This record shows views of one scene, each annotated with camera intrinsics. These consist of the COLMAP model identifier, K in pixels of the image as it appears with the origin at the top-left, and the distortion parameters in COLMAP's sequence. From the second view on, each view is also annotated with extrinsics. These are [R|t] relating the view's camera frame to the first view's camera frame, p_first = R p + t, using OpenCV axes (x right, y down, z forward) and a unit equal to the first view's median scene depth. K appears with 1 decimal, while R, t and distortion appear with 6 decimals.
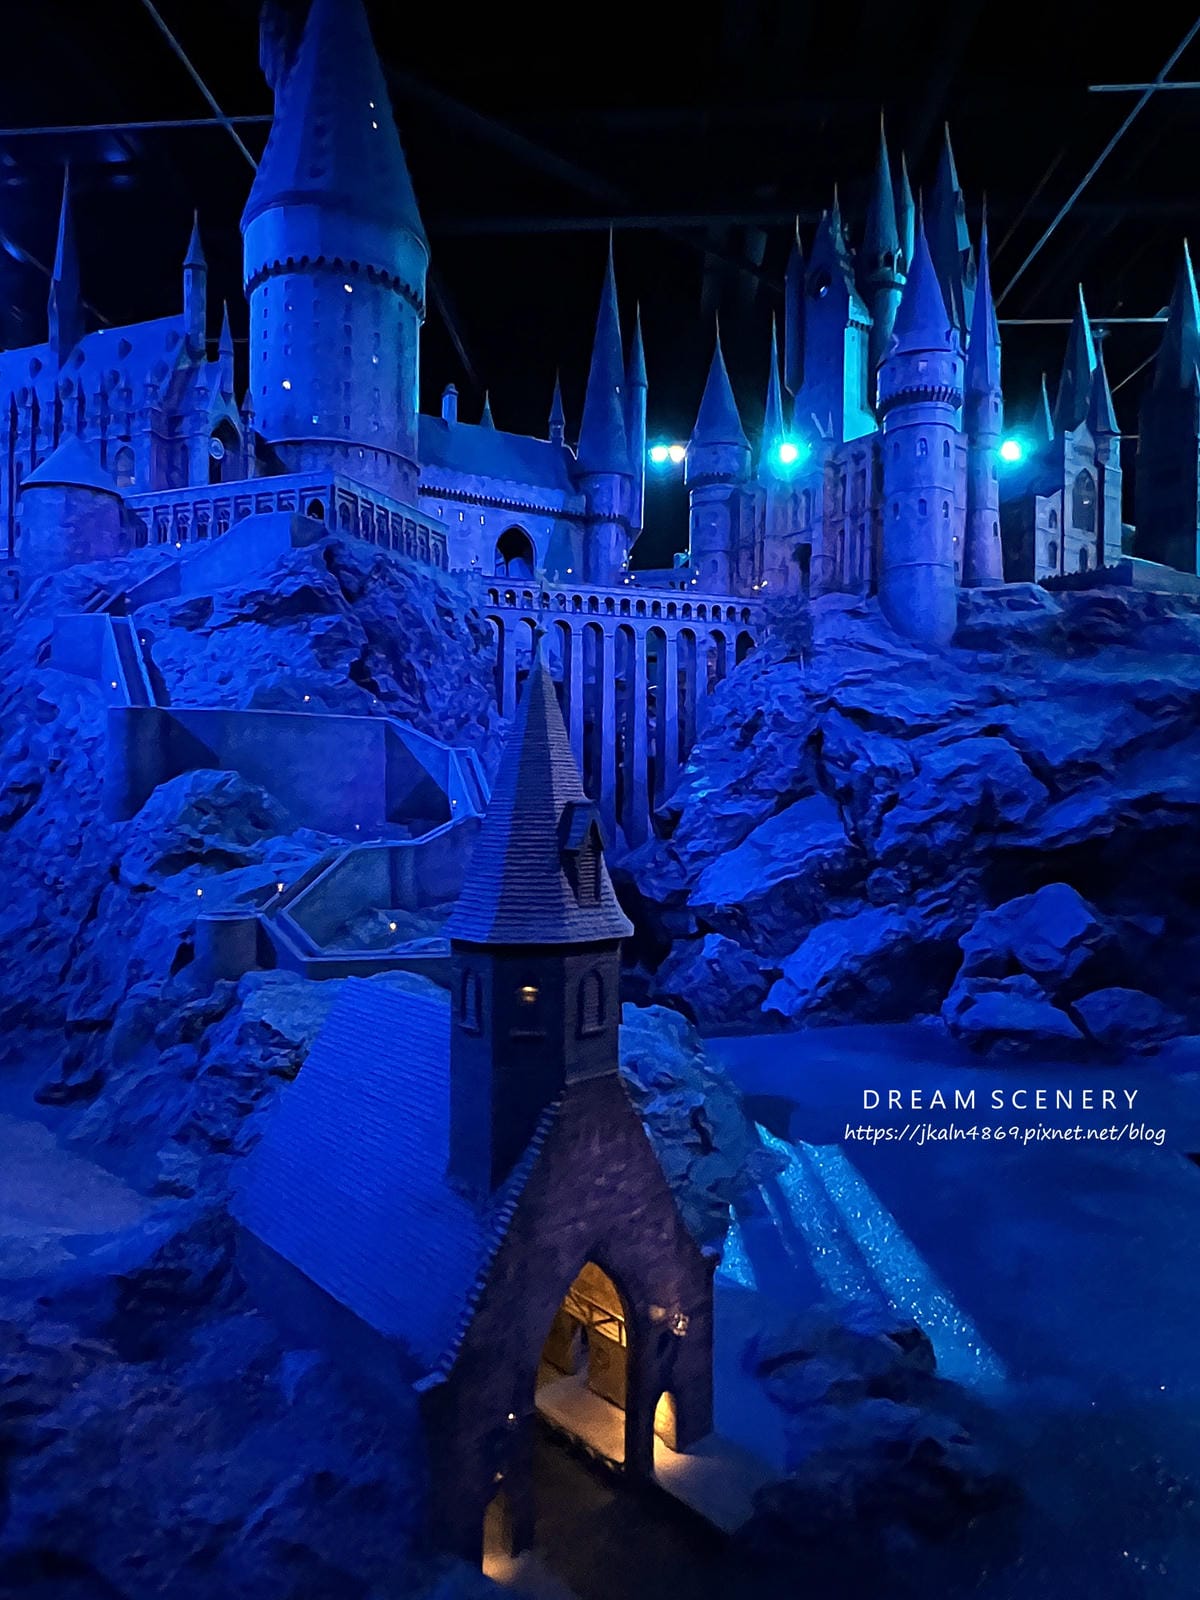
lens RADIAL K [[976.1, 0, 586.9], [0, 976.1, 797.7], [0, 0, 1]] dist [0.002147, -0.000753]
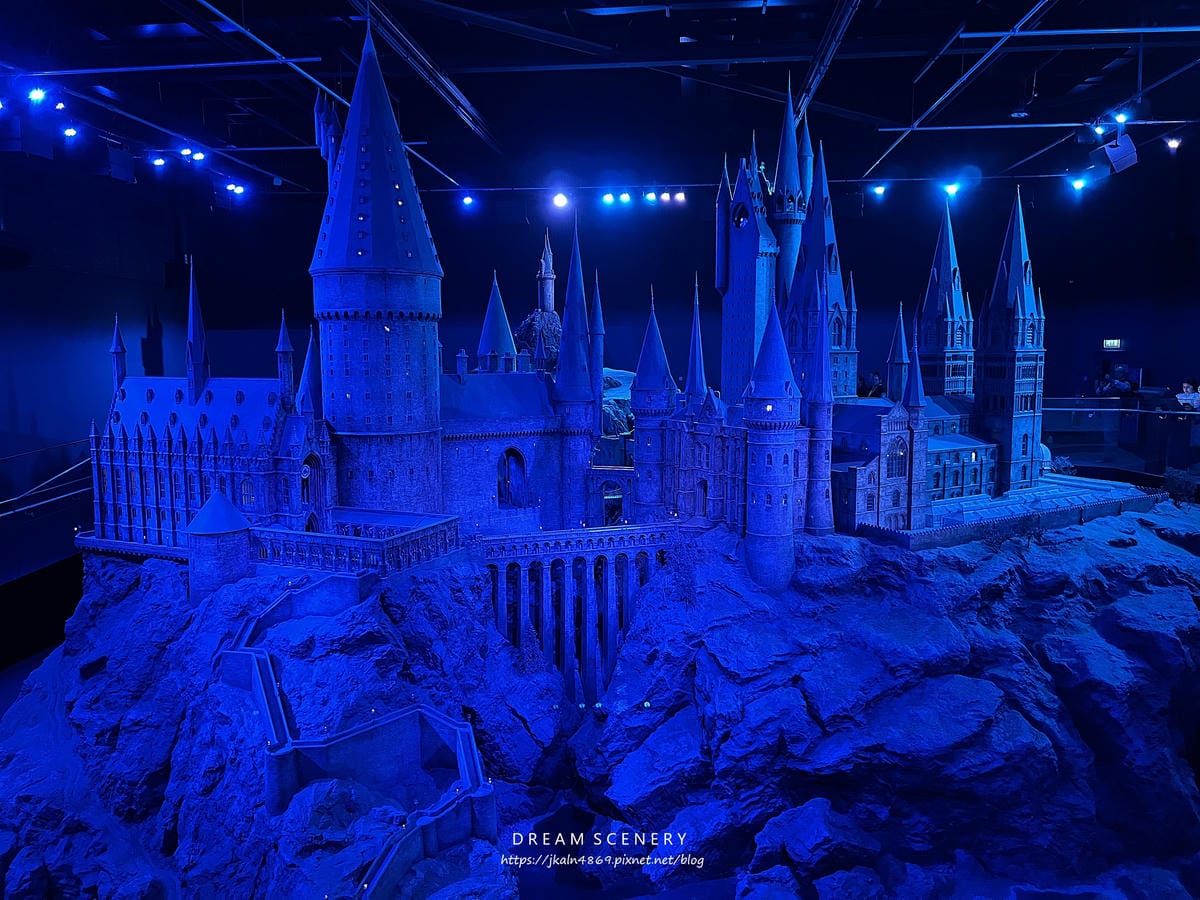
lens RADIAL K [[900.9, 0, 600.0], [0, 900.9, 450.0], [0, 0, 1]] dist [0.054338, -0.059966]
pose [[0.999485, -0.012584, -0.029534, 0.149876], [0.015847, 0.993471, 0.112978, -0.653869], [0.027920, -0.113388, 0.993158, -0.474098]]
